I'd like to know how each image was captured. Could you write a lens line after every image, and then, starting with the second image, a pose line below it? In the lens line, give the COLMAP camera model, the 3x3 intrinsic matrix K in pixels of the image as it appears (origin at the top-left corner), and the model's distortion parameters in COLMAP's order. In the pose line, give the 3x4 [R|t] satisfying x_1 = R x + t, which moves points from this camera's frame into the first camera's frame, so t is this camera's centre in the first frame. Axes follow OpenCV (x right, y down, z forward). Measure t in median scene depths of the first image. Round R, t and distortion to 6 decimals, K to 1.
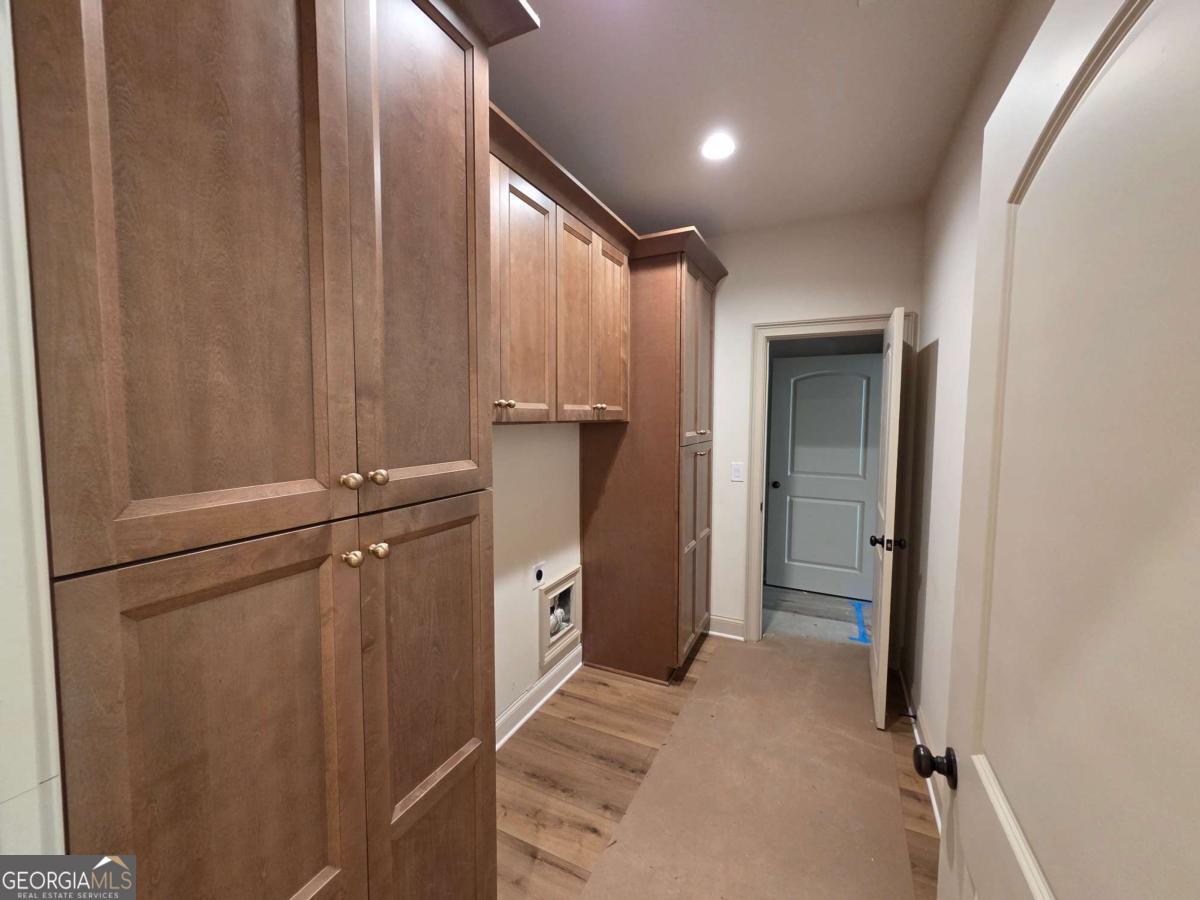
lens RADIAL K [[494.0, 0, 594.8], [0, 494.0, 446.8], [0, 0, 1]] dist [0.002516, -0.000091]
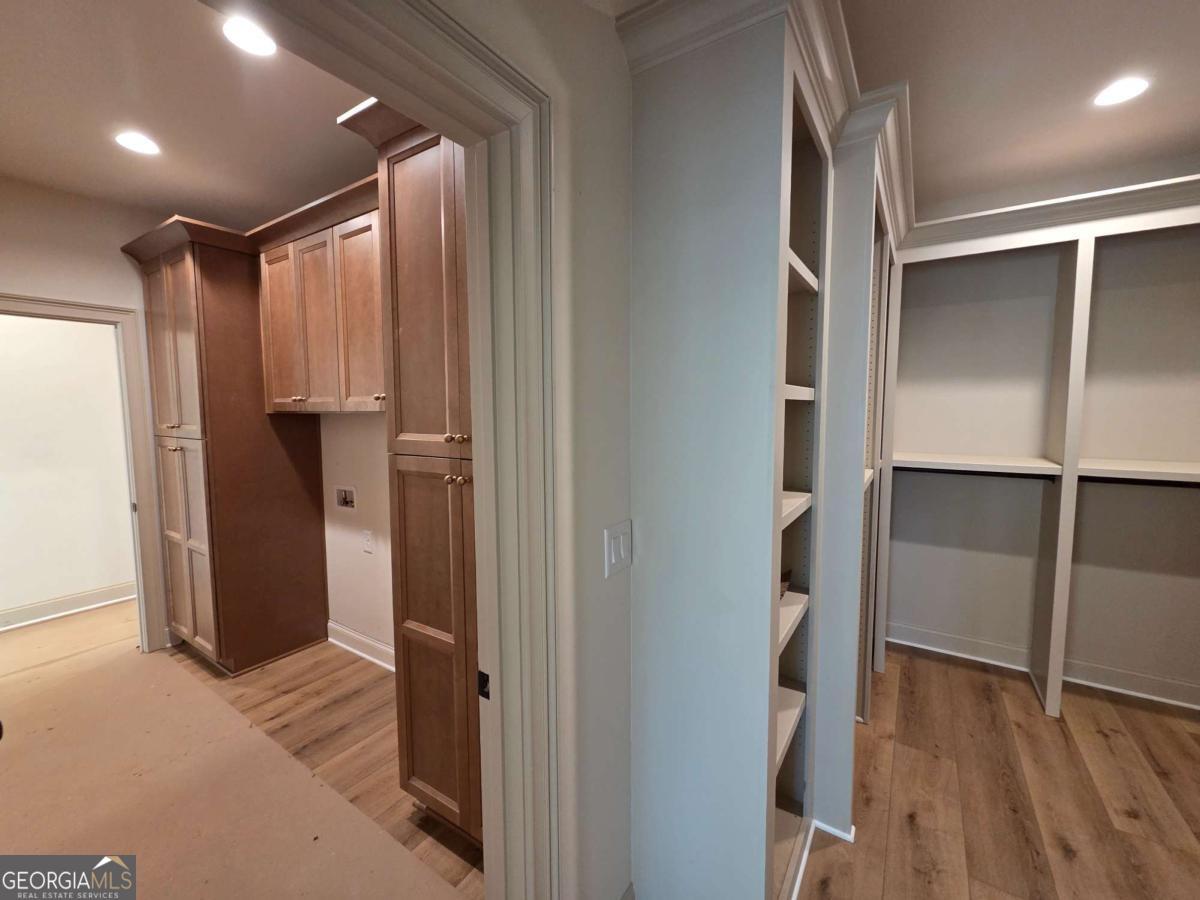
lens RADIAL K [[494.0, 0, 595.7], [0, 494.0, 445.2], [0, 0, 1]] dist [0.002516, -0.000091]
pose [[-0.133329, 0.076721, -0.988098, 1.035662], [-0.059460, 0.994584, 0.085248, -0.110518], [0.989287, 0.070119, -0.128045, 1.793708]]
